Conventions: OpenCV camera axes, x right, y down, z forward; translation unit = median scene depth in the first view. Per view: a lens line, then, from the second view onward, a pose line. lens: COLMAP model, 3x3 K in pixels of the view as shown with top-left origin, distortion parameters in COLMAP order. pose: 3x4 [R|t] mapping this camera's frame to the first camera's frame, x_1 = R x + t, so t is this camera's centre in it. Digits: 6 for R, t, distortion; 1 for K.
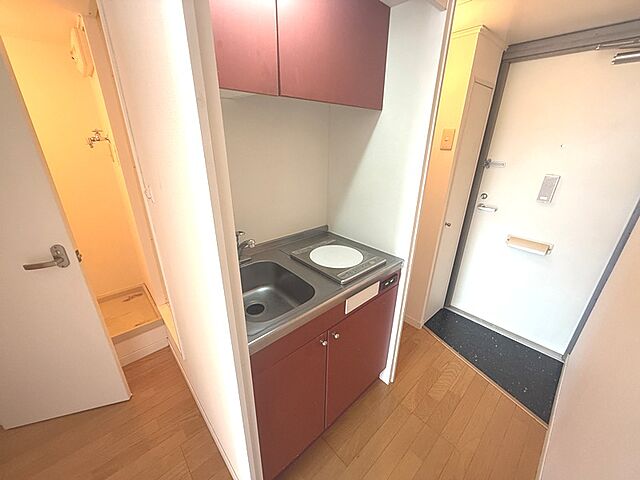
lens RADIAL K [[256.5, 0, 320.0], [0, 256.5, 240.0], [0, 0, 1]] dist [-0.000593, -0.000158]
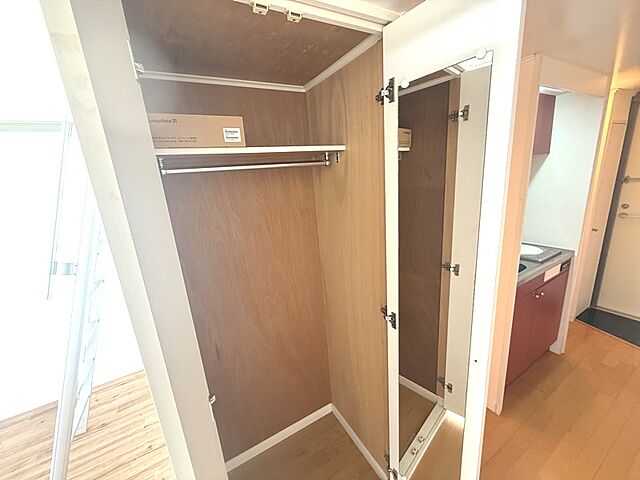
lens RADIAL K [[256.5, 0, 320.0], [0, 256.5, 240.0], [0, 0, 1]] dist [-0.000593, -0.000158]
pose [[0.972123, -0.034017, -0.231992, -0.604000], [0.005250, 0.992330, -0.123506, 0.159413], [0.234414, 0.118845, 0.964845, -0.597840]]
